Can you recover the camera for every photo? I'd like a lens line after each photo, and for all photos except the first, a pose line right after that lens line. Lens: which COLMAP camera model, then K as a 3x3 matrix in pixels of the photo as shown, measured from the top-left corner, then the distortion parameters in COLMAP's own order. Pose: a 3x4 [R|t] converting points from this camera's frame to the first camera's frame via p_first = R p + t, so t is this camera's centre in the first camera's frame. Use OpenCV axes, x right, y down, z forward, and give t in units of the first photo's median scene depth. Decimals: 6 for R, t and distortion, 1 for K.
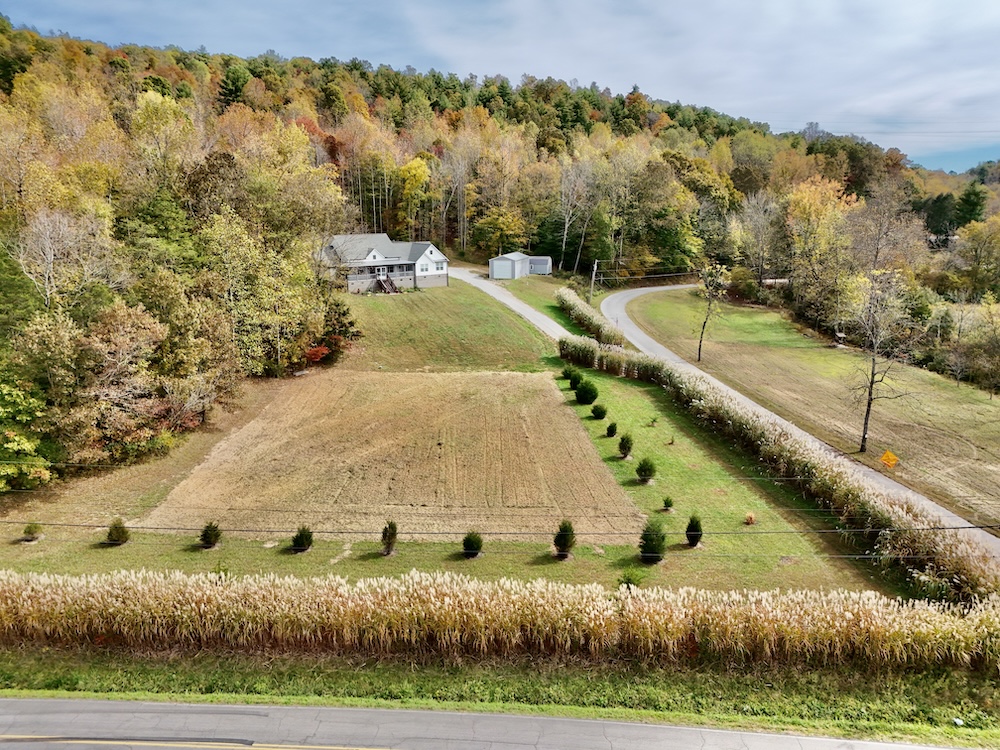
lens RADIAL K [[730.0, 0, 500.0], [0, 730.0, 375.0], [0, 0, 1]] dist [0.097719, -0.088210]
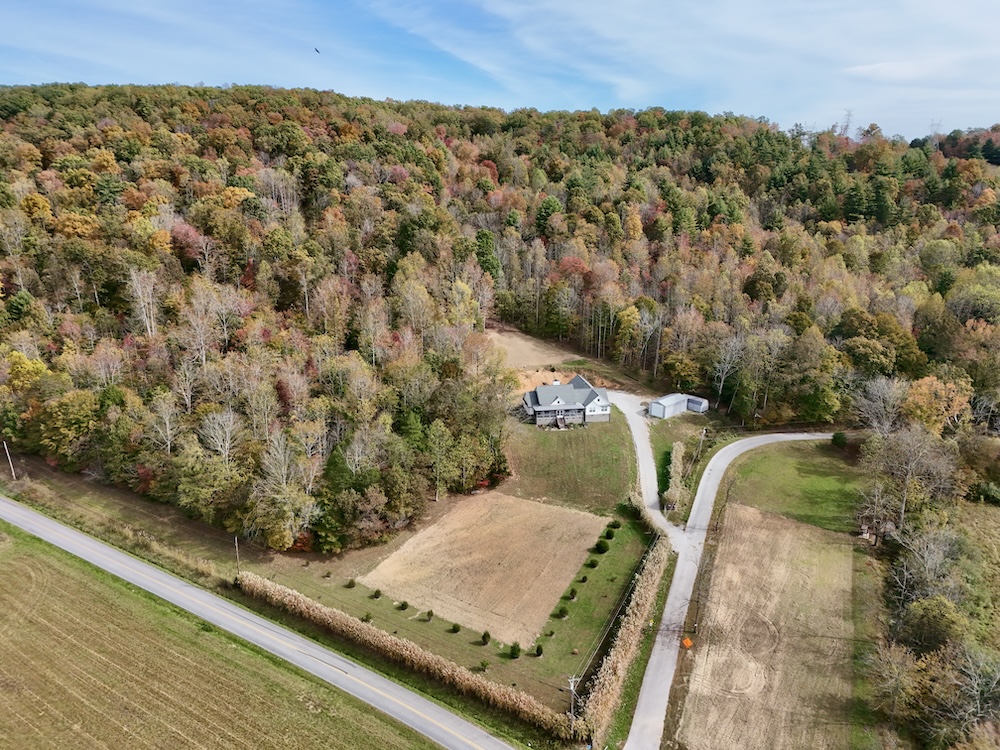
lens RADIAL K [[730.0, 0, 500.0], [0, 730.0, 375.0], [0, 0, 1]] dist [0.097719, -0.088210]
pose [[0.871438, 0.148090, -0.467616, 0.557169], [-0.122752, 0.988842, 0.084402, -0.418140], [0.474897, -0.016150, 0.879893, -0.560719]]
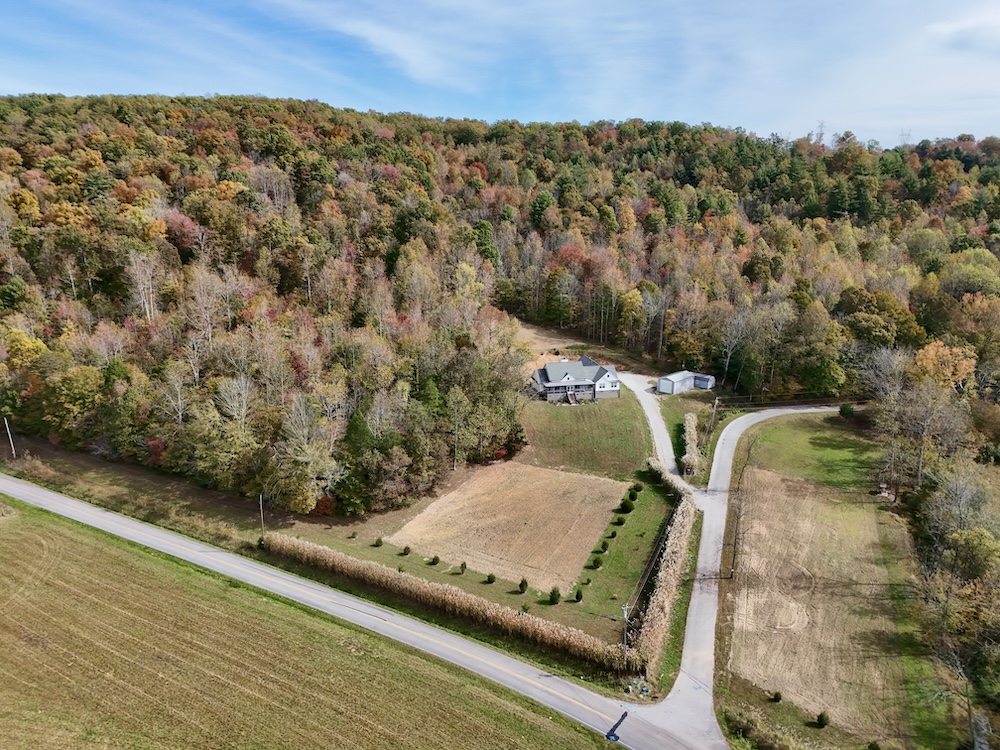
lens RADIAL K [[730.0, 0, 500.0], [0, 730.0, 375.0], [0, 0, 1]] dist [0.097719, -0.088210]
pose [[0.890220, 0.119924, -0.439462, 0.483596], [-0.111786, 0.992737, 0.044460, -0.275463], [0.441602, 0.009547, 0.897160, -0.598250]]
